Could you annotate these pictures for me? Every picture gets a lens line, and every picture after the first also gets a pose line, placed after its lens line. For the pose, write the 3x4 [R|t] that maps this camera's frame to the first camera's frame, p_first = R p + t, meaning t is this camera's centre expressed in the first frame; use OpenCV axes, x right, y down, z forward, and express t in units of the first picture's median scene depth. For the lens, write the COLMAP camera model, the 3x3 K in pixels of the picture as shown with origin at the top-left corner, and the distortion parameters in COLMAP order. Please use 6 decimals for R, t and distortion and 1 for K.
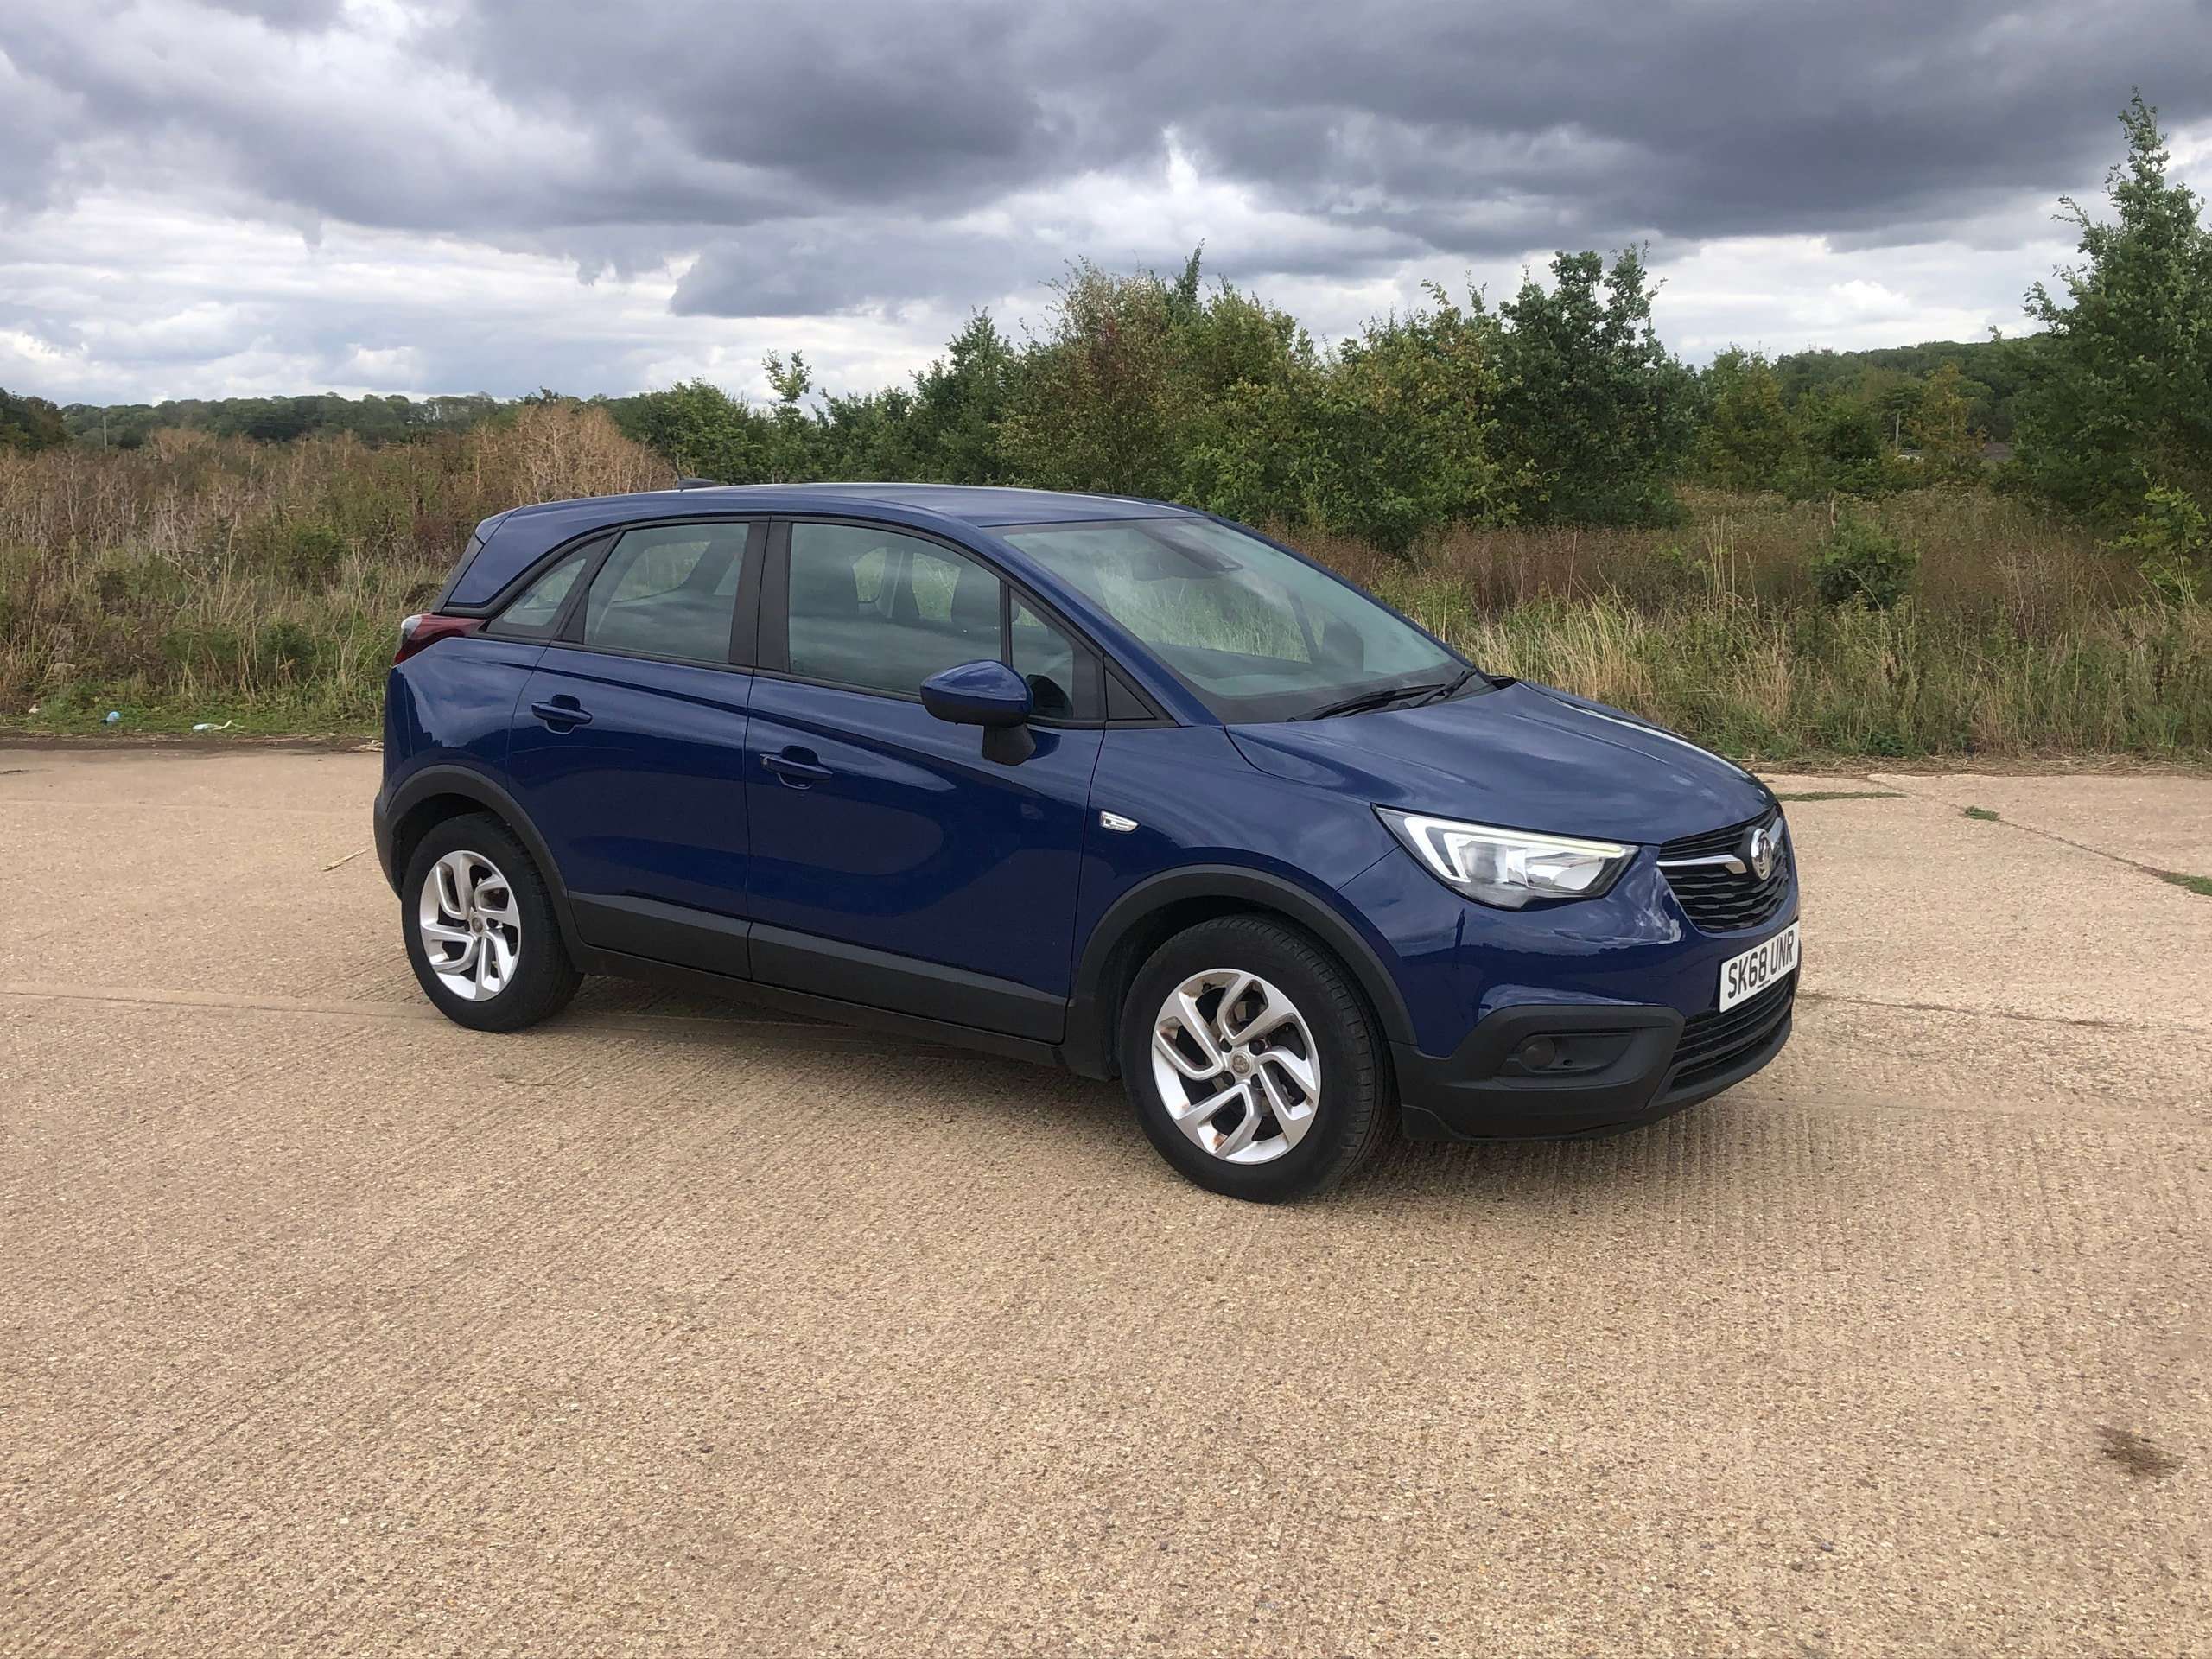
lens RADIAL K [[2227.0, 0, 1098.4], [0, 2227.0, 825.3], [0, 0, 1]] dist [0.017918, 0.000000]
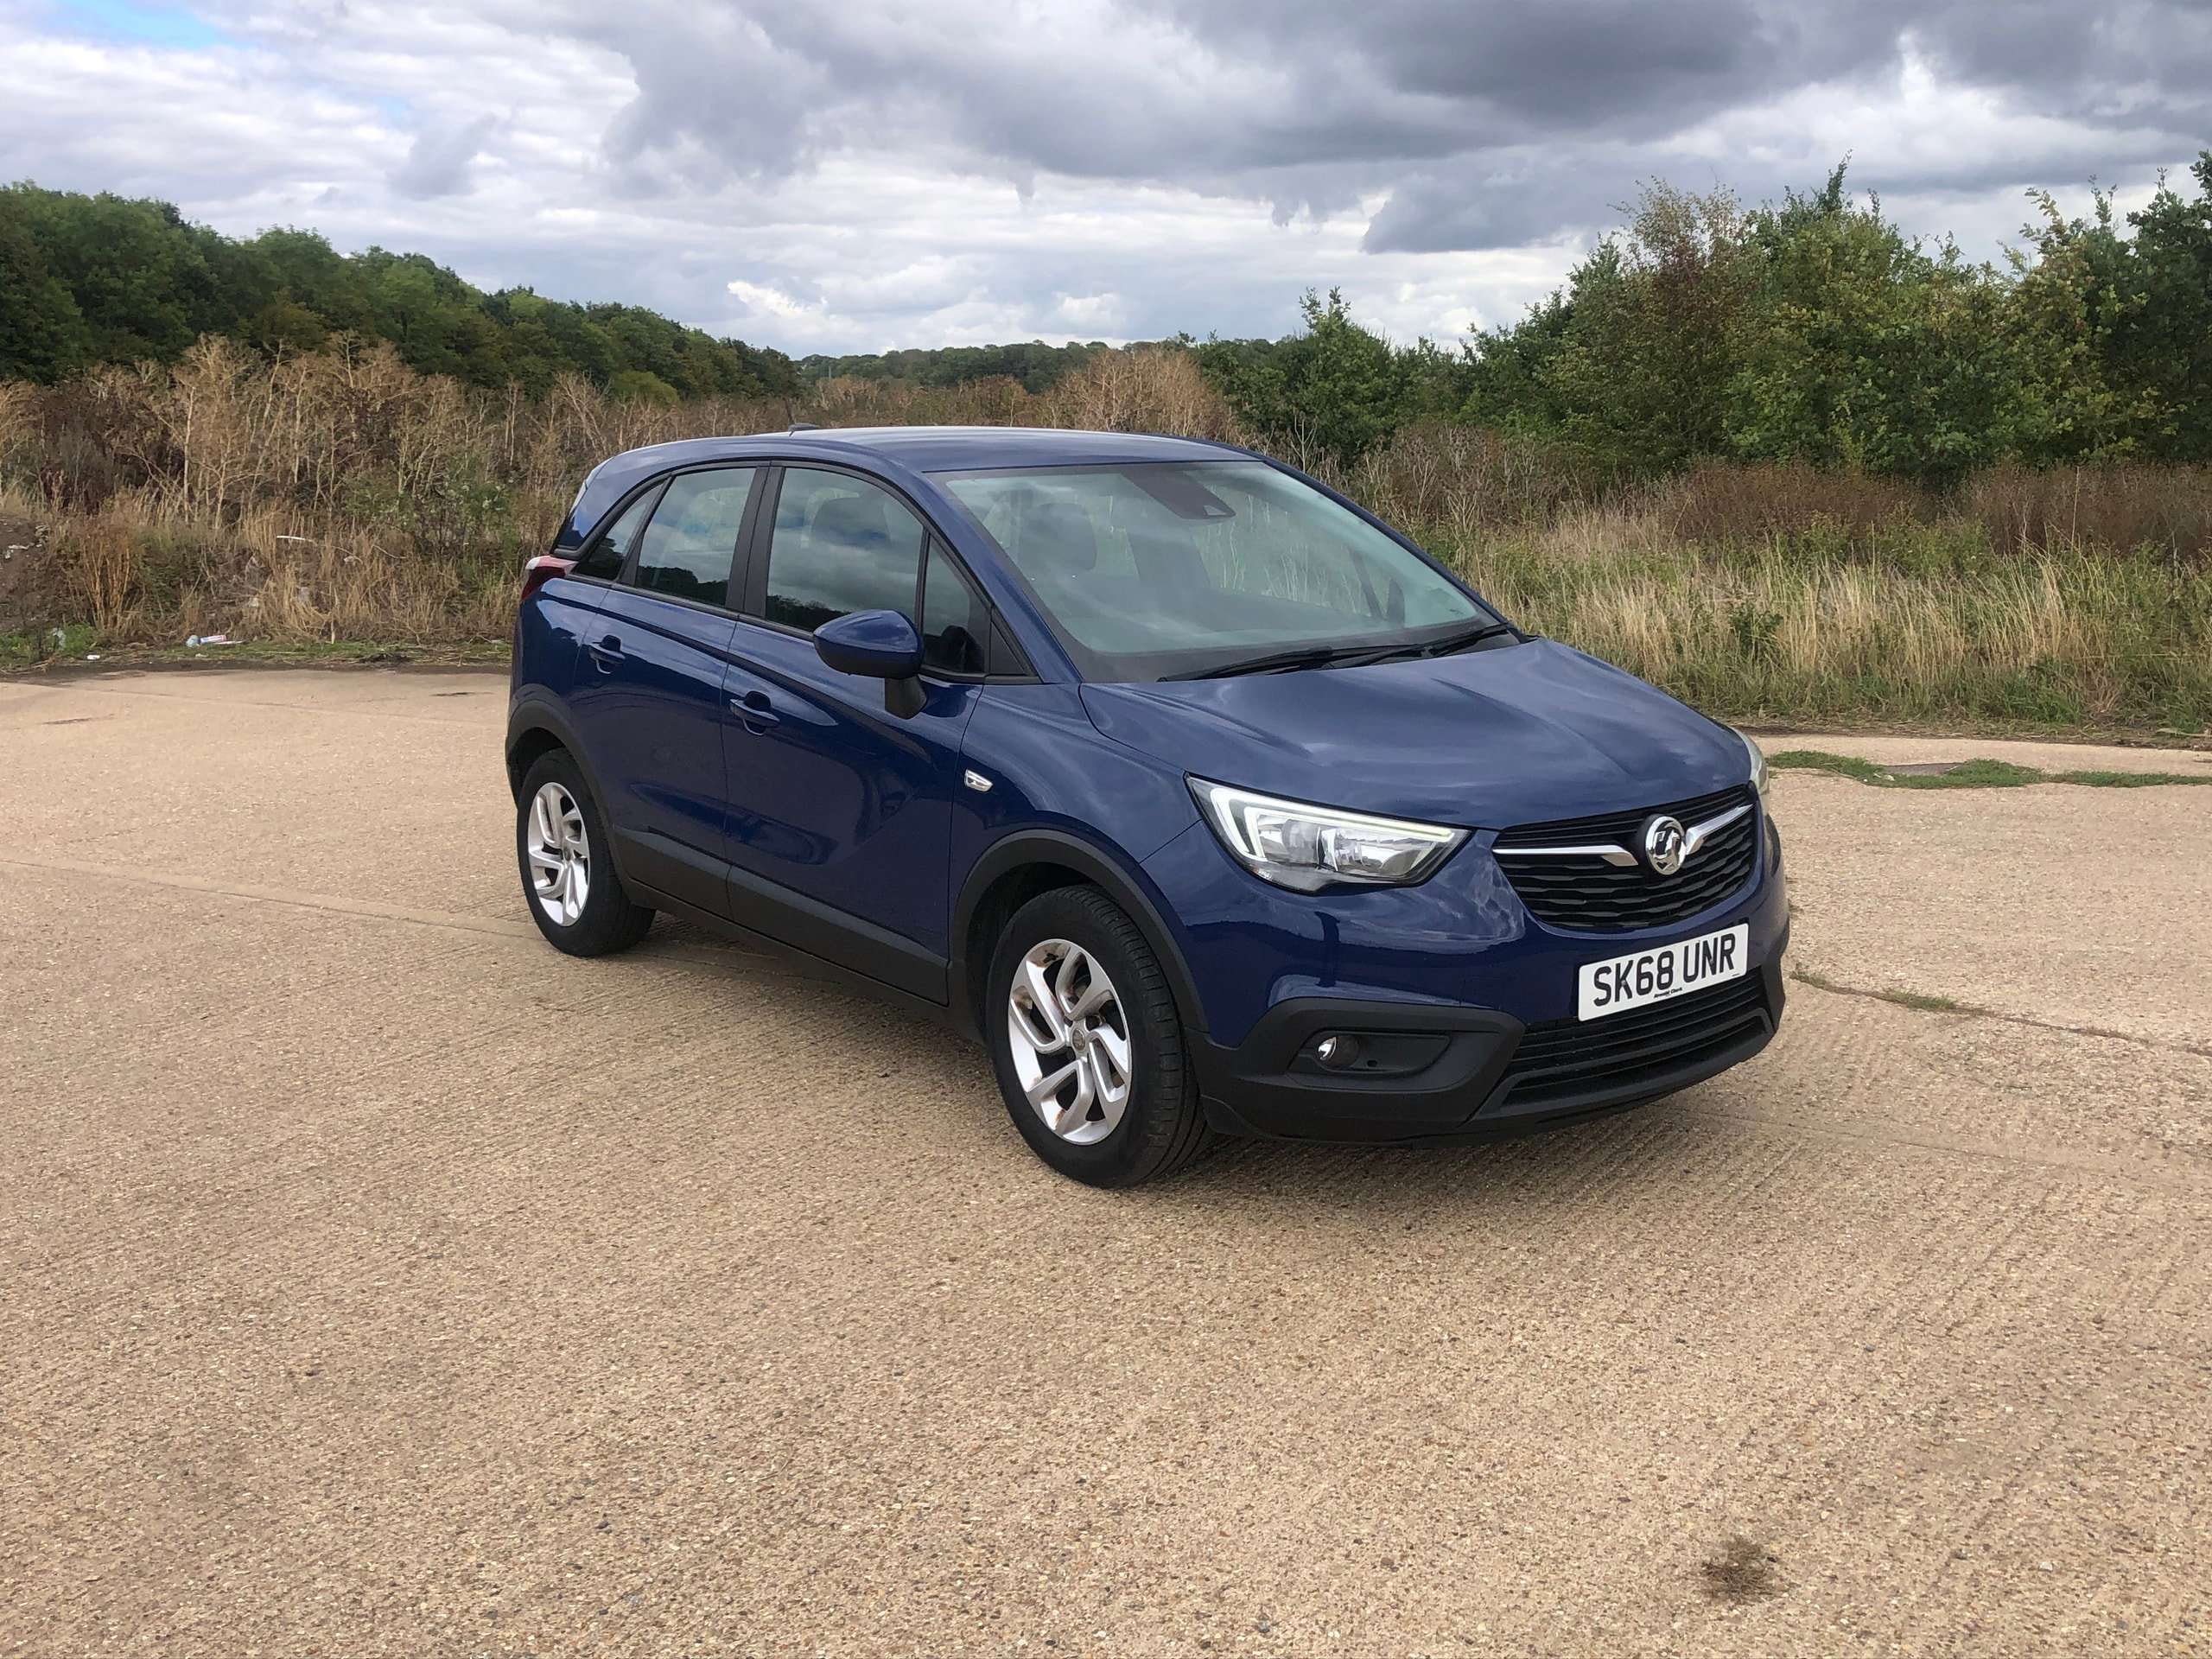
lens RADIAL K [[2227.0, 0, 1087.8], [0, 2227.0, 869.5], [0, 0, 1]] dist [0.017918, 0.000000]
pose [[0.954170, 0.050693, -0.294940, 0.347435], [-0.037157, 0.997991, 0.051320, -0.014363], [0.296949, -0.038009, 0.954137, 0.097847]]
